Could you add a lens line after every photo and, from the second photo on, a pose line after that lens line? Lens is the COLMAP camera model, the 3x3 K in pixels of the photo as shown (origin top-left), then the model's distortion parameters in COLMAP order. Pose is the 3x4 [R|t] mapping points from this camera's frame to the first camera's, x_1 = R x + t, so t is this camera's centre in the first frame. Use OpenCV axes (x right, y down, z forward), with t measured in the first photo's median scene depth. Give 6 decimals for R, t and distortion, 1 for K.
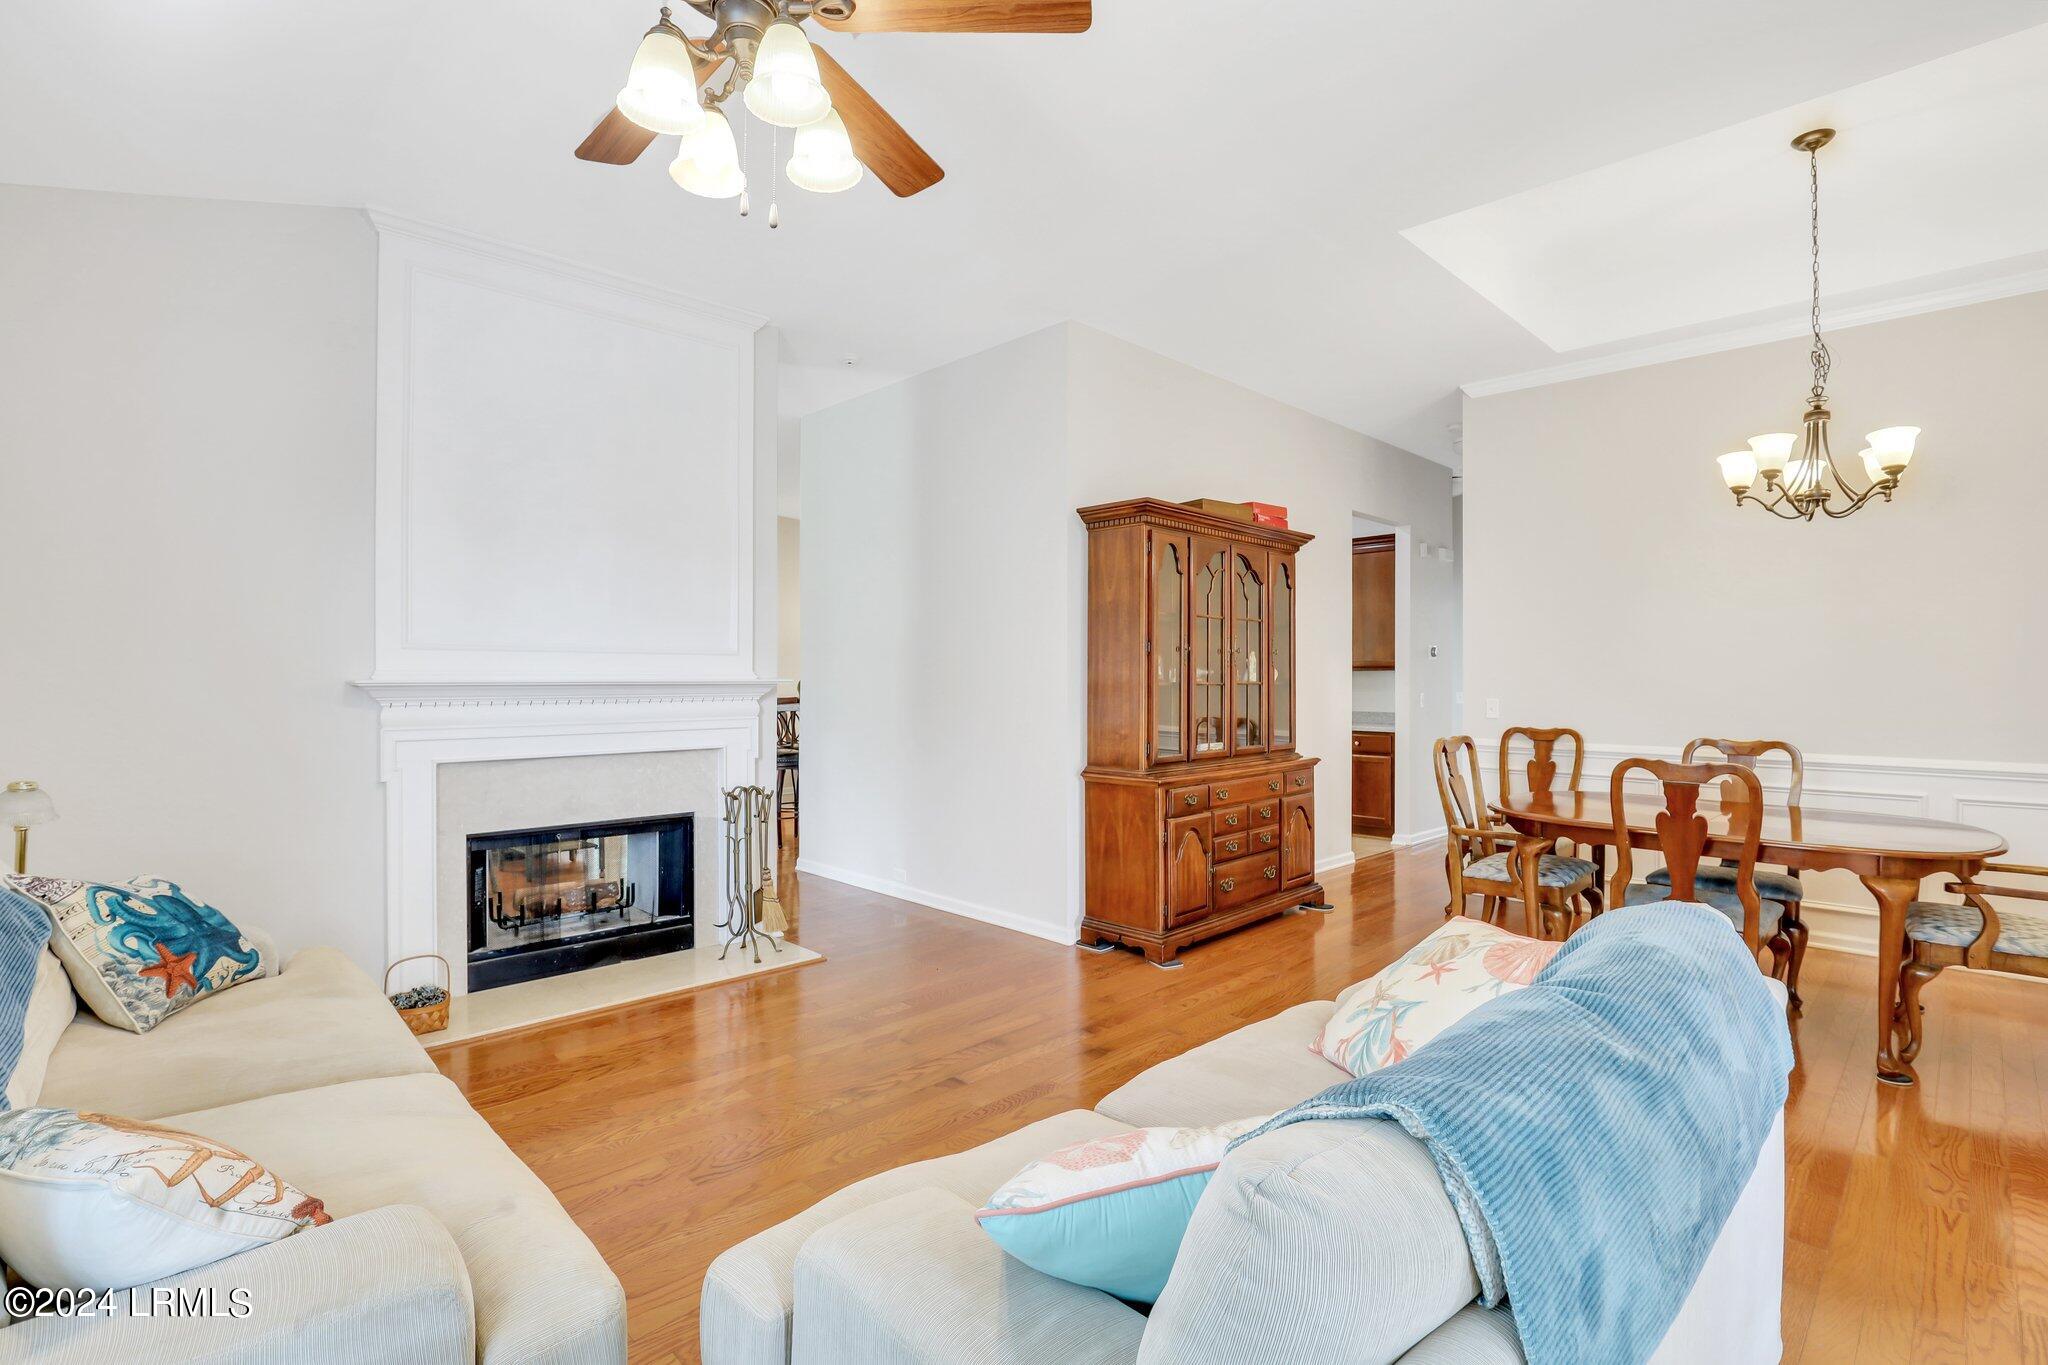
lens RADIAL K [[967.2, 0, 1034.3], [0, 967.2, 680.7], [0, 0, 1]] dist [-0.032280, 0.004751]
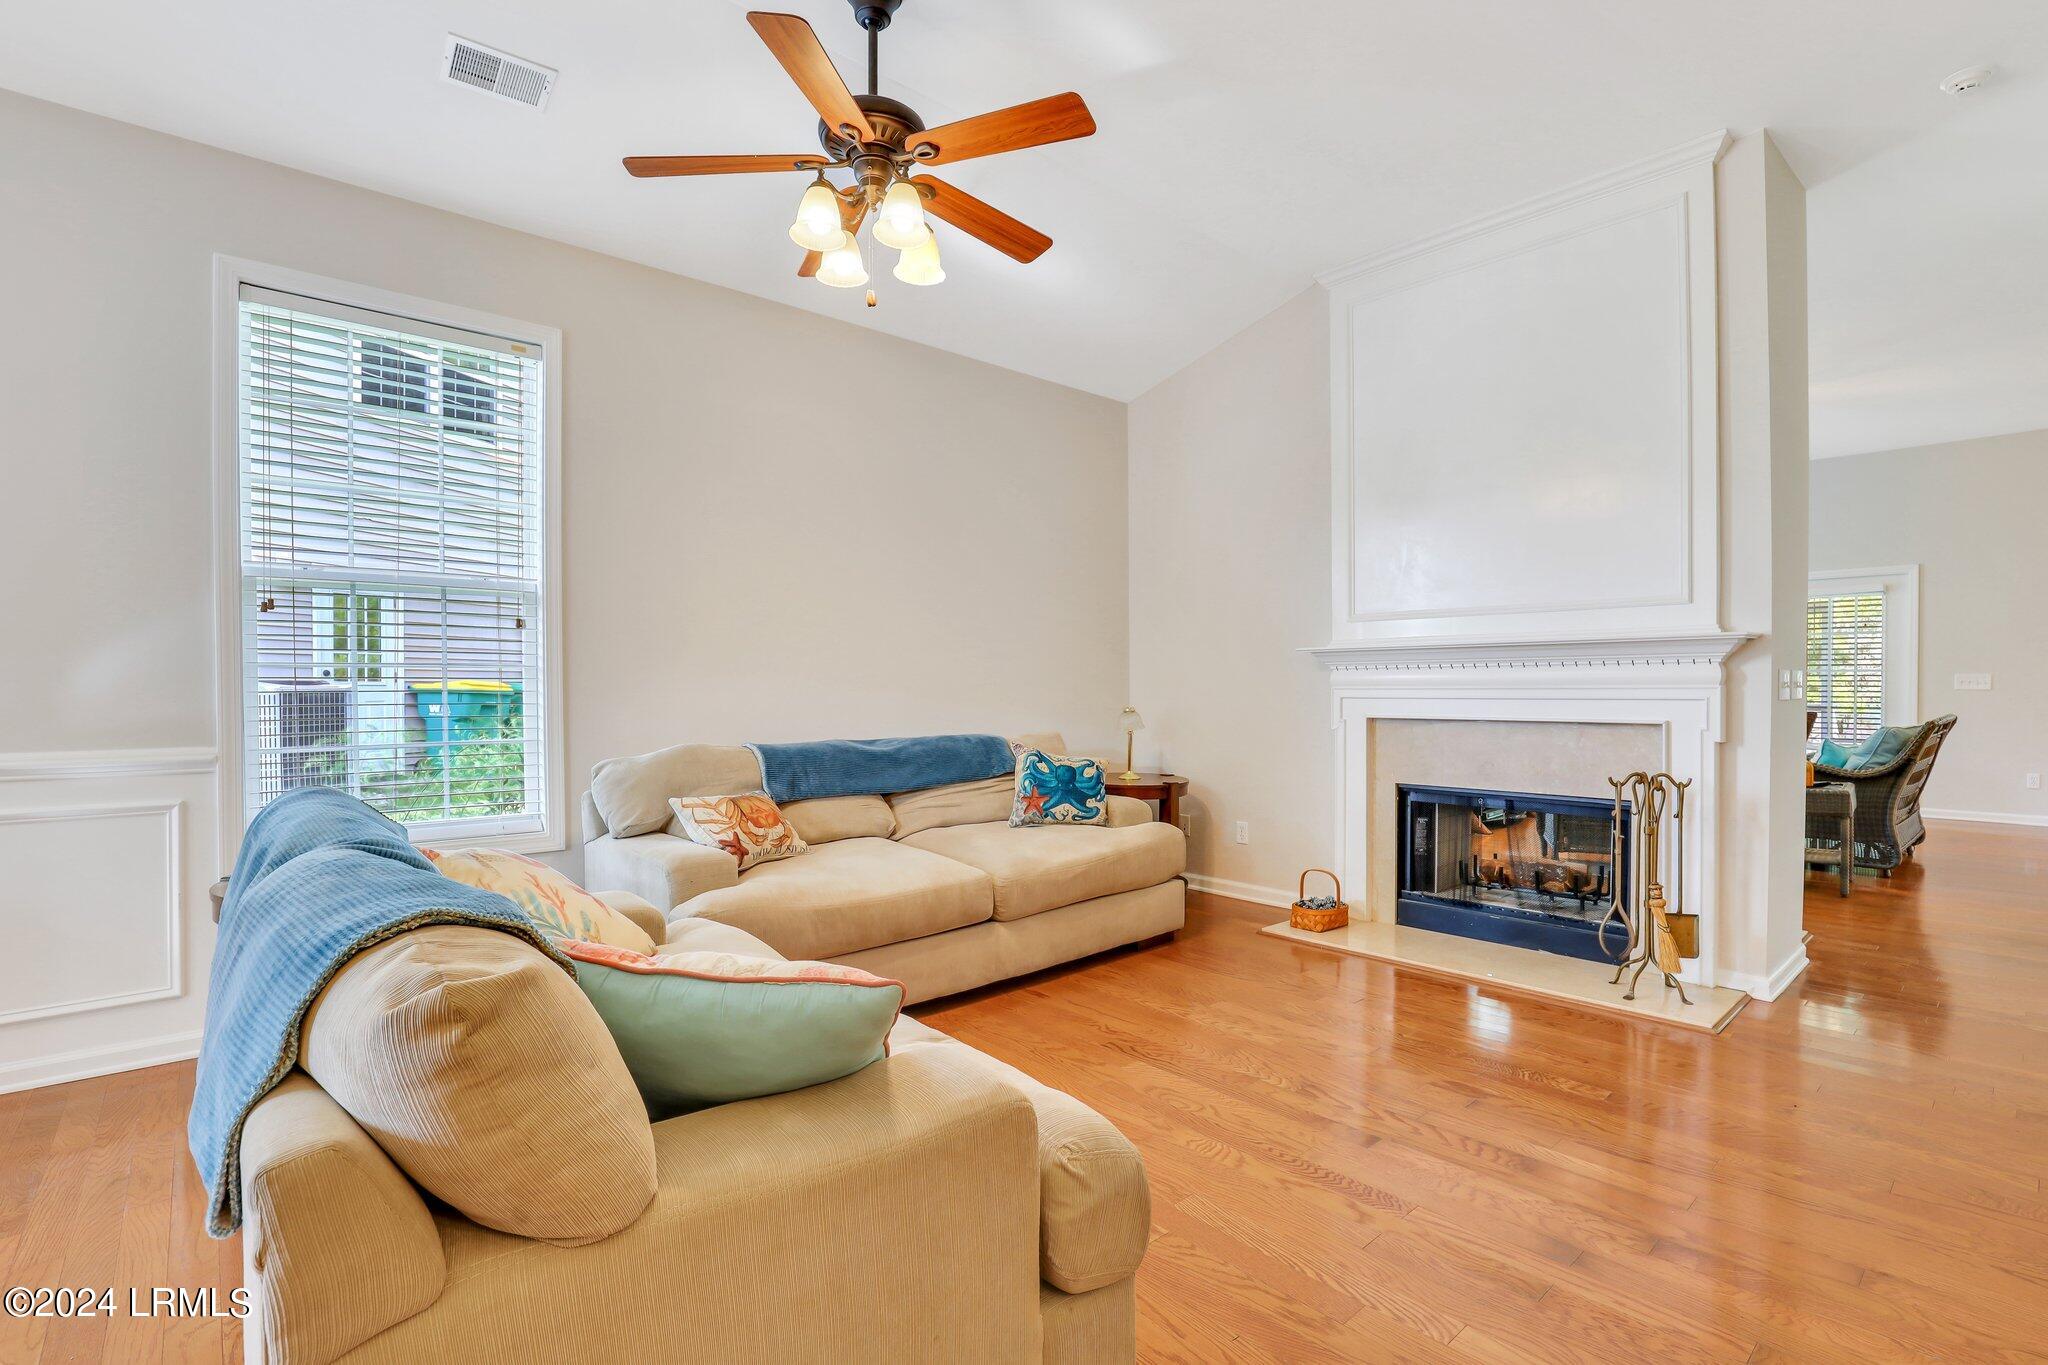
lens RADIAL K [[967.2, 0, 1034.3], [0, 967.2, 680.7], [0, 0, 1]] dist [-0.032280, 0.004751]
pose [[-0.044088, -0.001688, -0.999026, 0.551023], [-0.000305, 0.999999, -0.001676, 0.040116], [0.999028, 0.000231, -0.044089, 0.605979]]
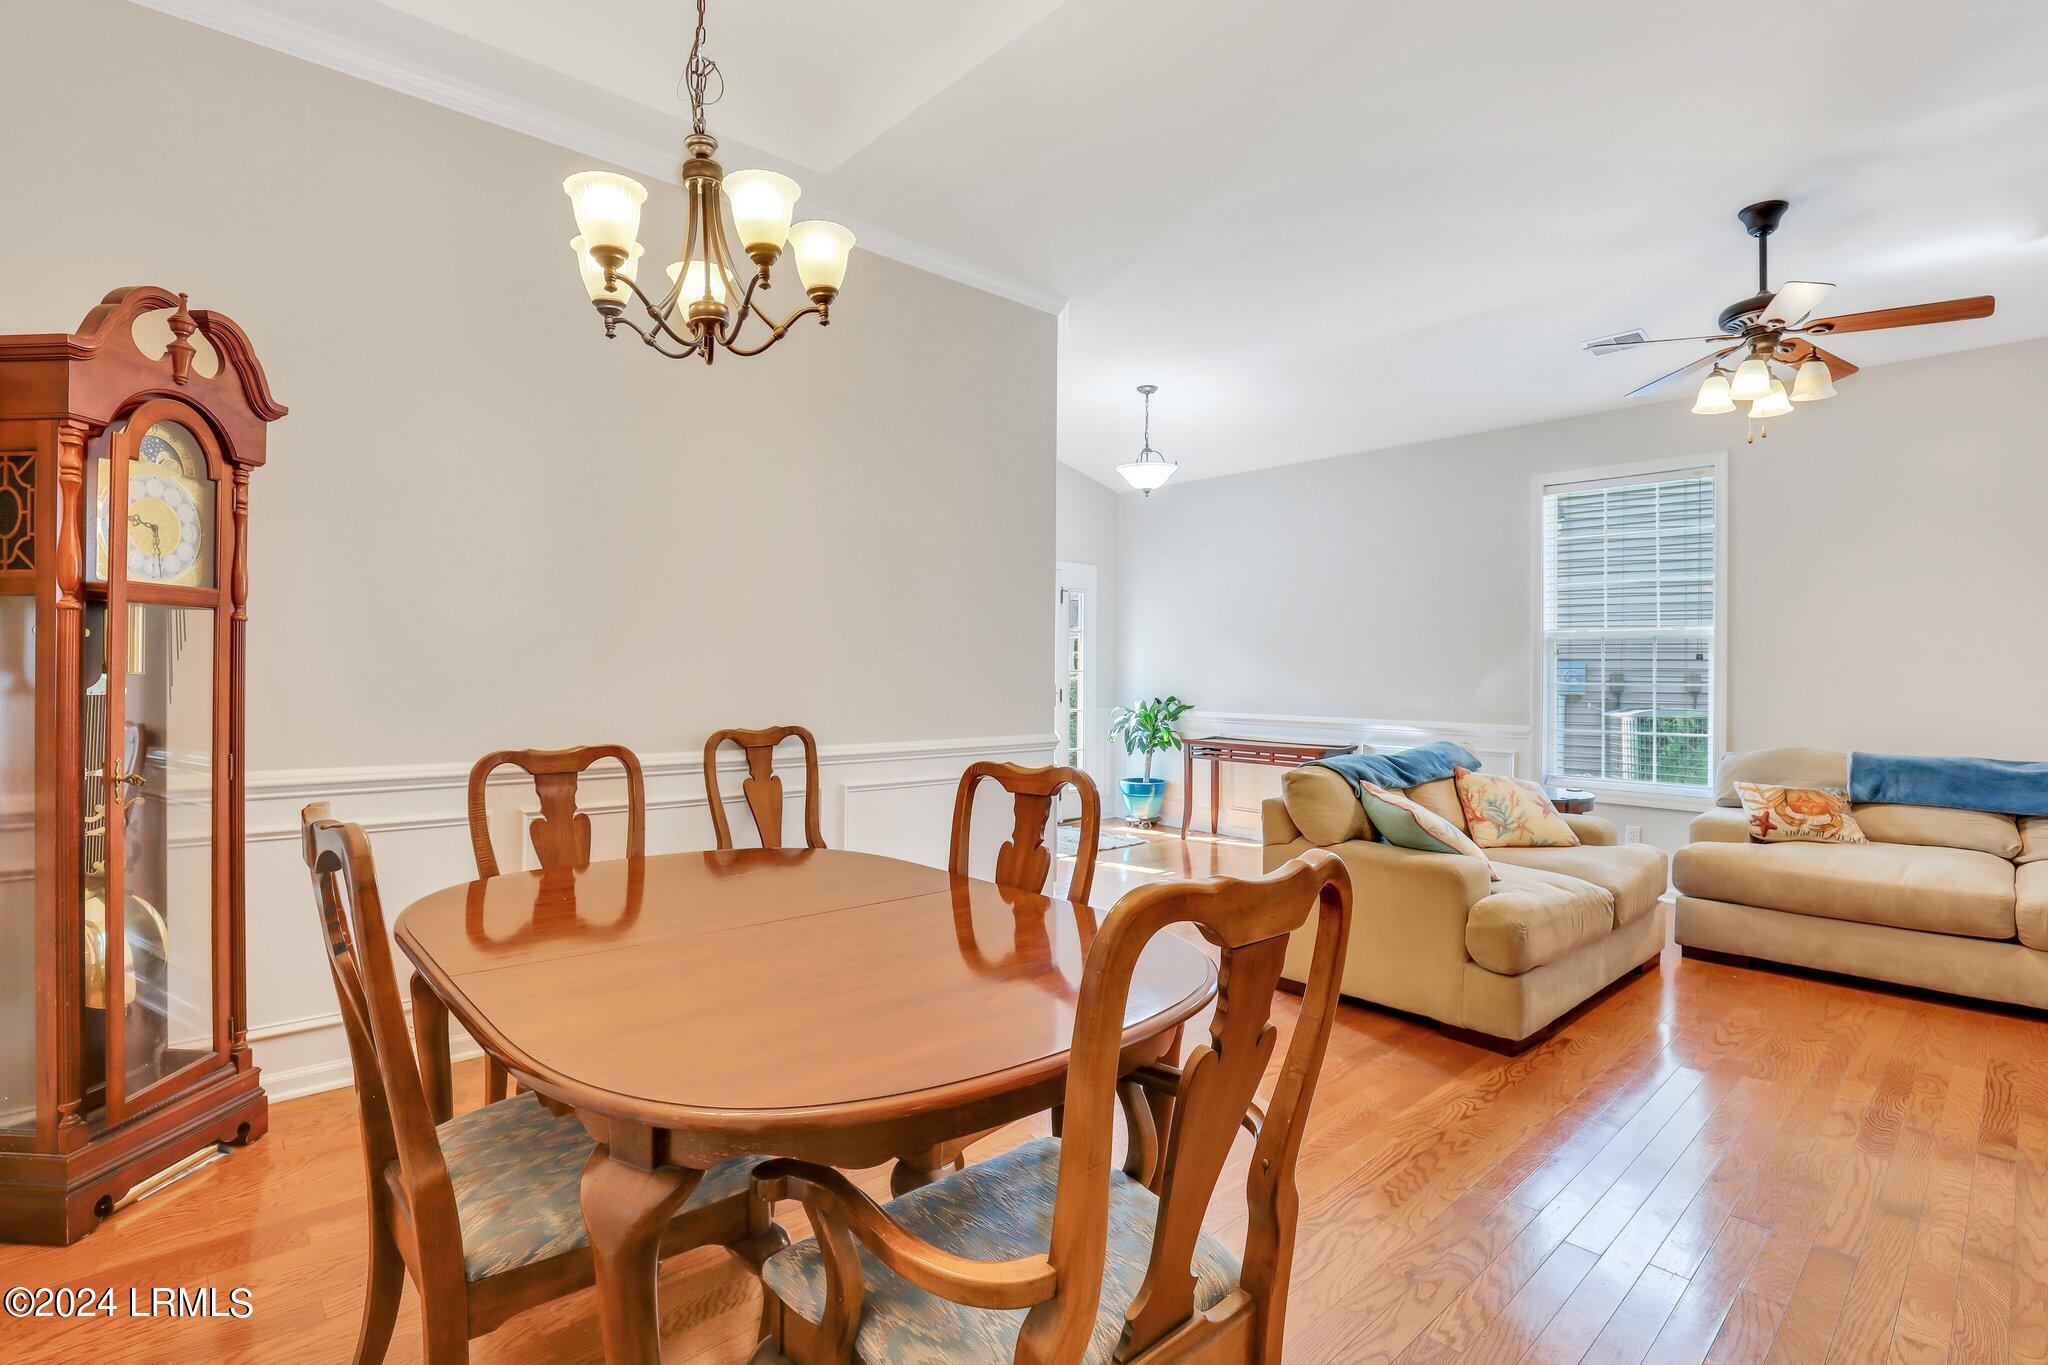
lens RADIAL K [[967.2, 0, 1034.3], [0, 967.2, 680.7], [0, 0, 1]] dist [-0.032280, 0.004751]
pose [[-0.999351, -0.012232, 0.033868, 0.555342], [-0.011959, 0.999894, 0.008245, 0.017417], [-0.033965, 0.007835, -0.999392, 1.446005]]
